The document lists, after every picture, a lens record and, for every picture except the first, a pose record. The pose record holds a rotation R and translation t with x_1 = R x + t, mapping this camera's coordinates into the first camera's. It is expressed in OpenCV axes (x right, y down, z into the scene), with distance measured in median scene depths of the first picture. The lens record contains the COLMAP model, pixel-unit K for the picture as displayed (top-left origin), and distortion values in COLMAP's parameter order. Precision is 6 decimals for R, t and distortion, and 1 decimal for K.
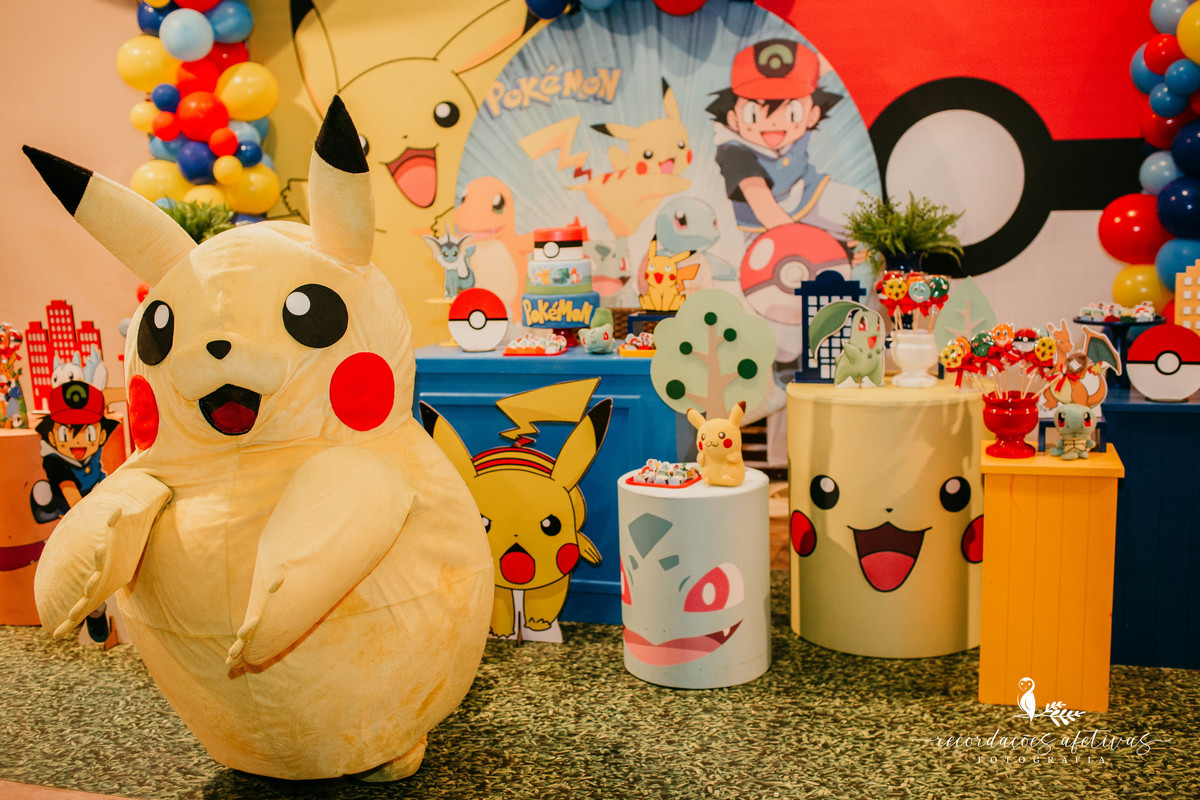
lens RADIAL K [[1227.7, 0, 600.0], [0, 1227.7, 400.0], [0, 0, 1]] dist [-0.097159, 0.106243]
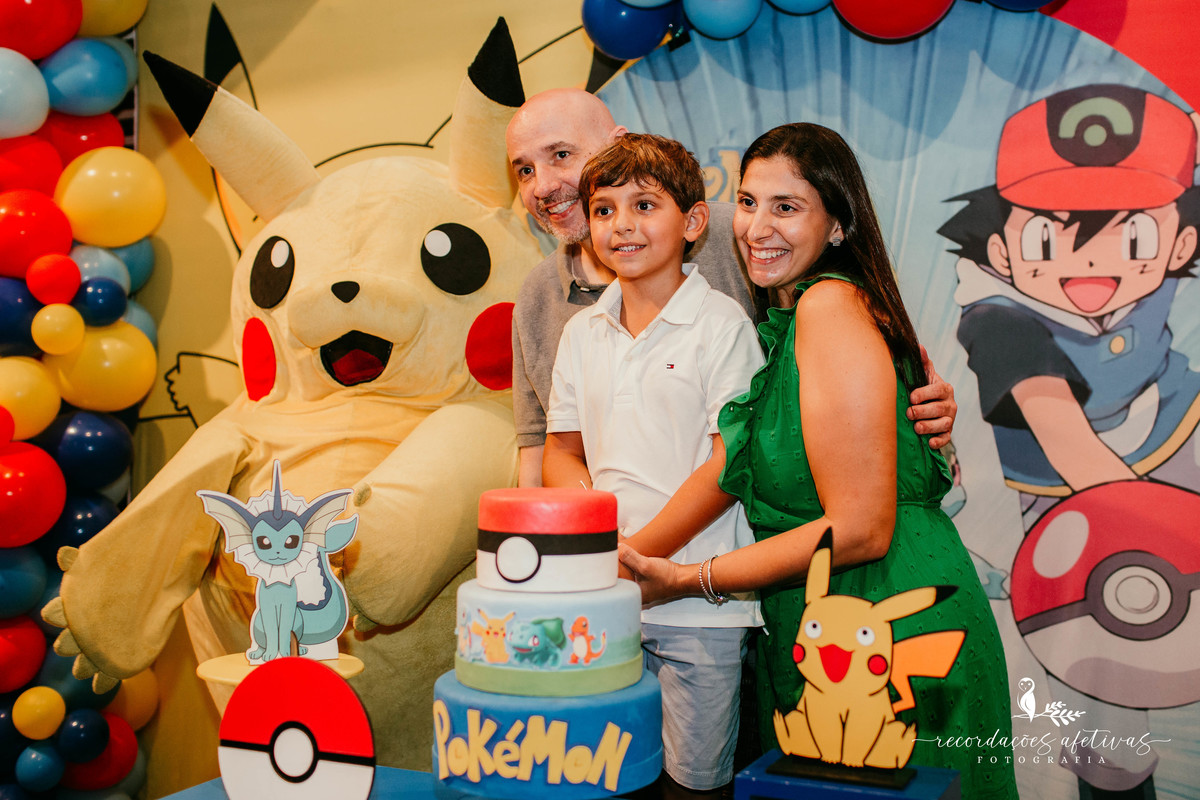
lens RADIAL K [[1267.2, 0, 662.0], [0, 1267.2, 398.3], [0, 0, 1]] dist [-0.075229, 0.047203]
pose [[0.996070, 0.037185, -0.080381, 0.020802], [-0.050060, 0.985084, -0.164632, -0.089163], [0.073060, 0.168009, 0.983074, 0.528009]]
